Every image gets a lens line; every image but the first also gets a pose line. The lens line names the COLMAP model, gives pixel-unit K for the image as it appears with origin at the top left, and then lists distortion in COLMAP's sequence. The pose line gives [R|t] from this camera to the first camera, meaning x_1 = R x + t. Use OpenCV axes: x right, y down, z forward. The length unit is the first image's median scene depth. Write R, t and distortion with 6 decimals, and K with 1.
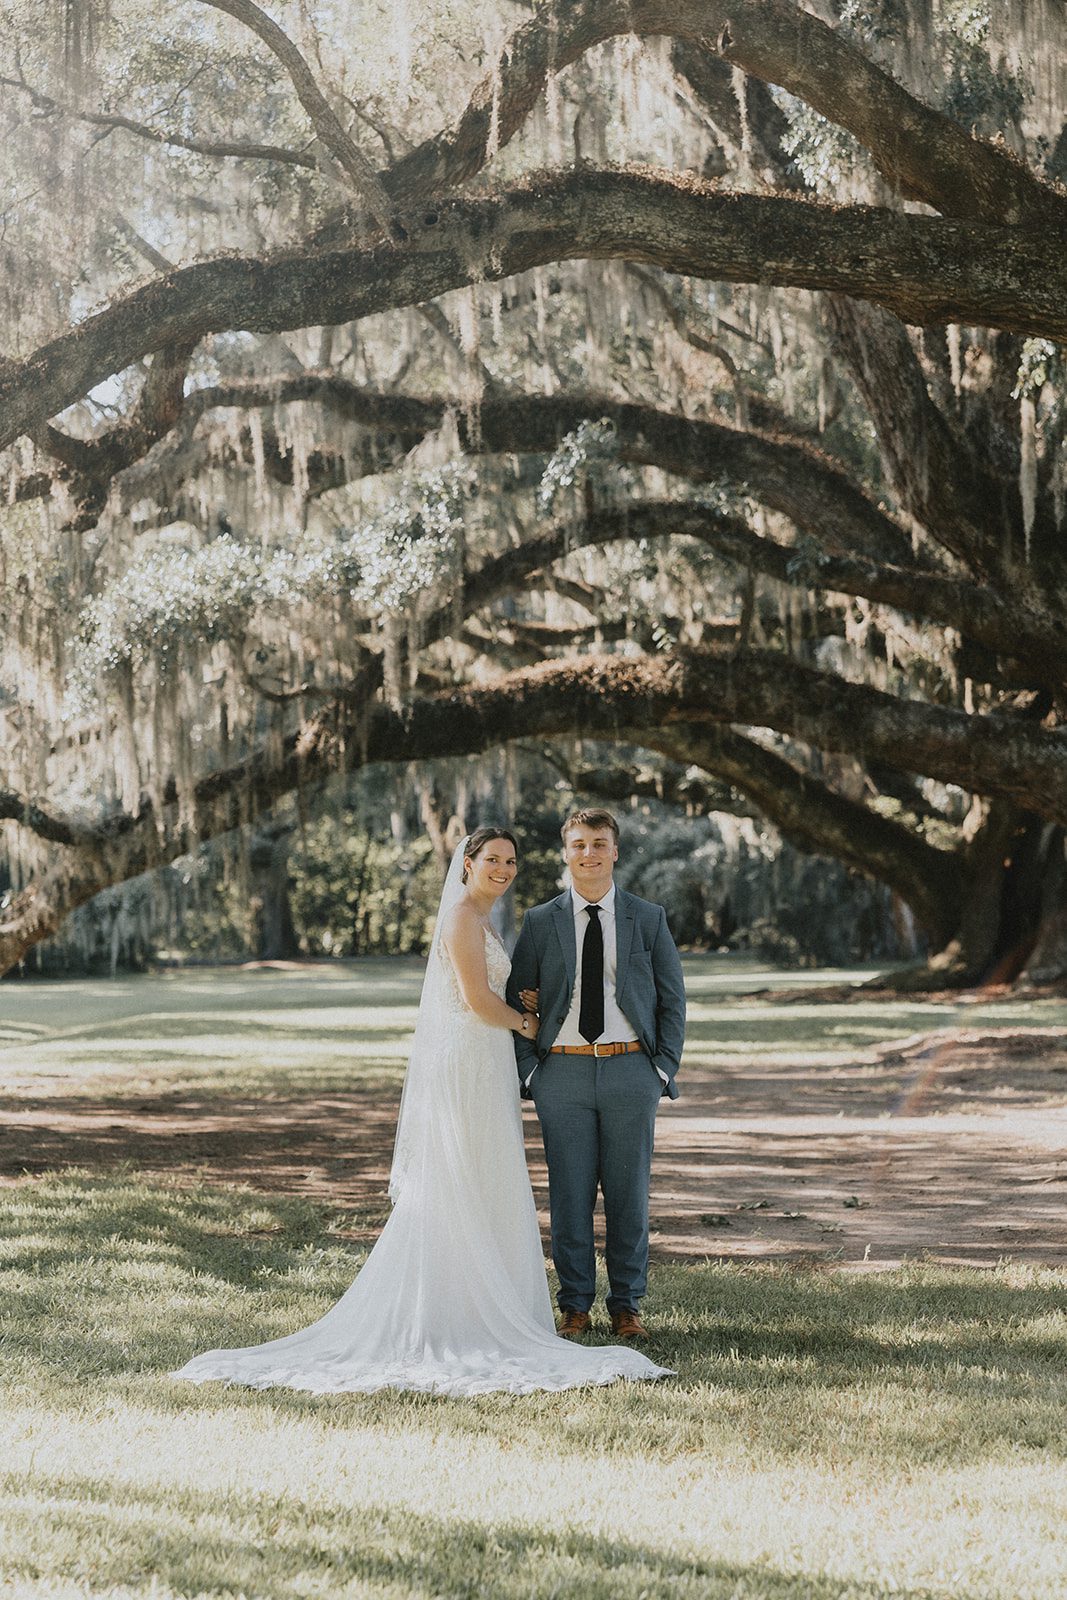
lens RADIAL K [[3446.0, 0, 533.5], [0, 3446.0, 800.0], [0, 0, 1]] dist [-0.085643, -0.204318]
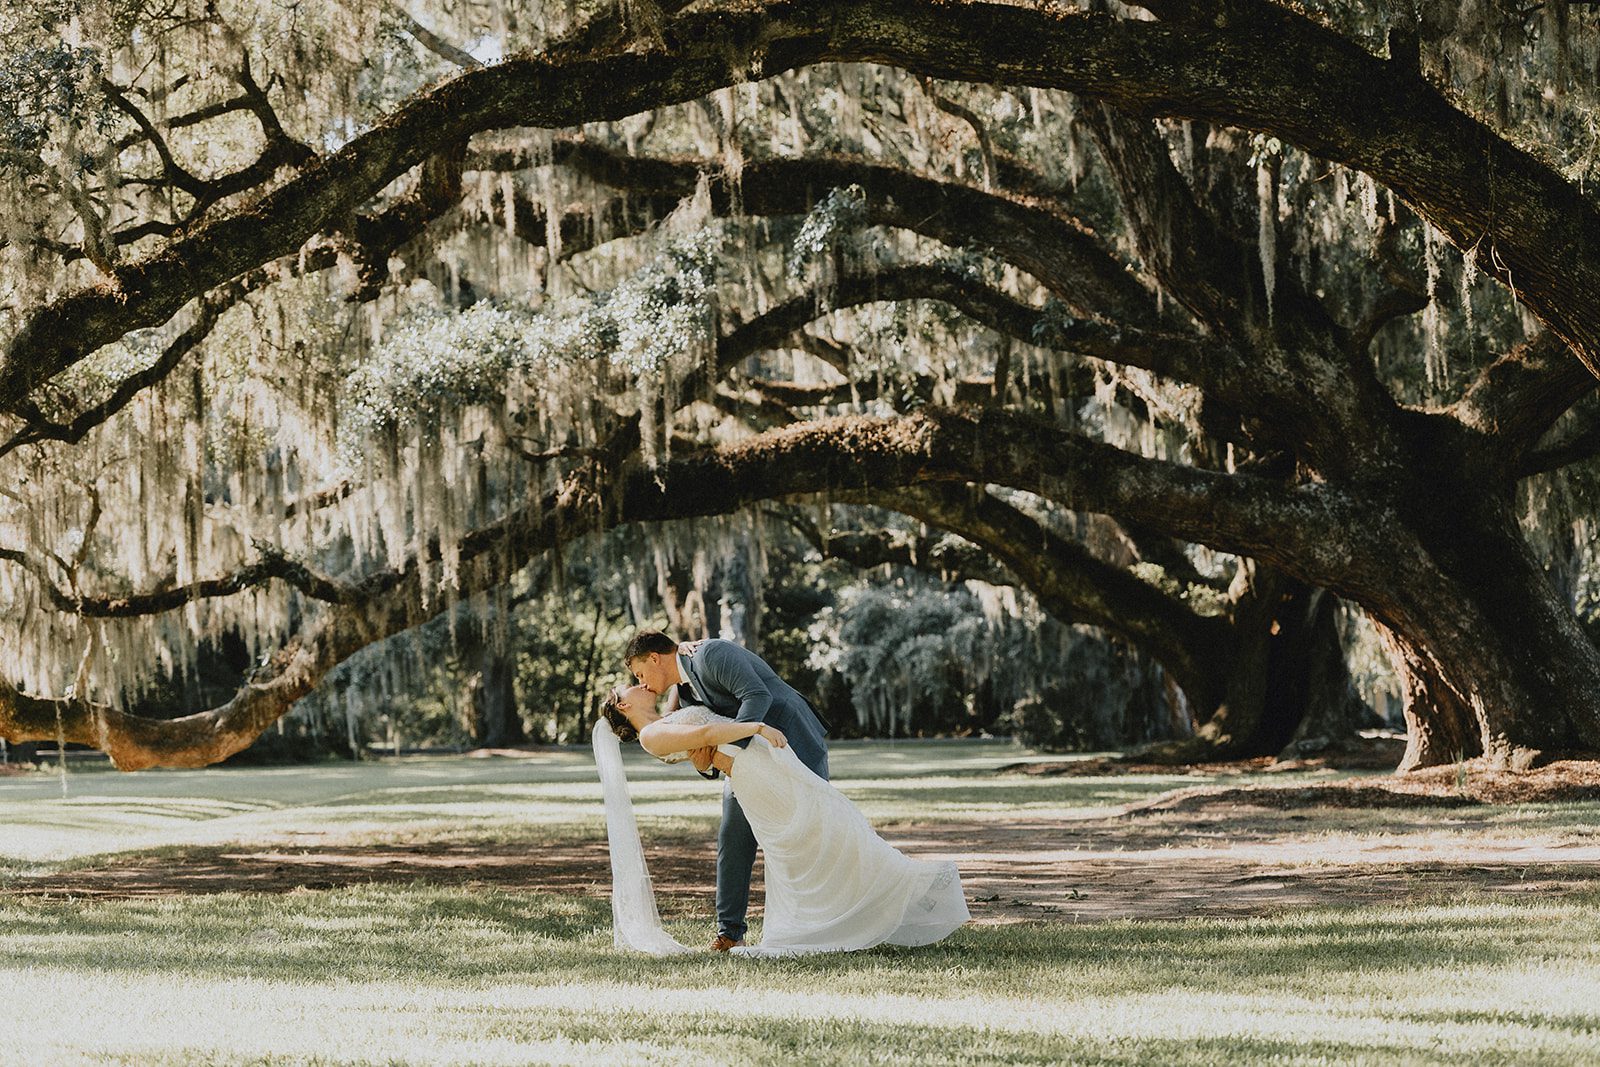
lens RADIAL K [[3946.1, 0, 800.0], [0, 3946.1, 533.5], [0, 0, 1]] dist [0.058951, -0.216539]
pose [[0.999975, -0.002292, 0.006648, -0.003188], [0.002371, 0.999926, -0.011937, 0.006101], [-0.006620, 0.011952, 0.999907, -0.155878]]
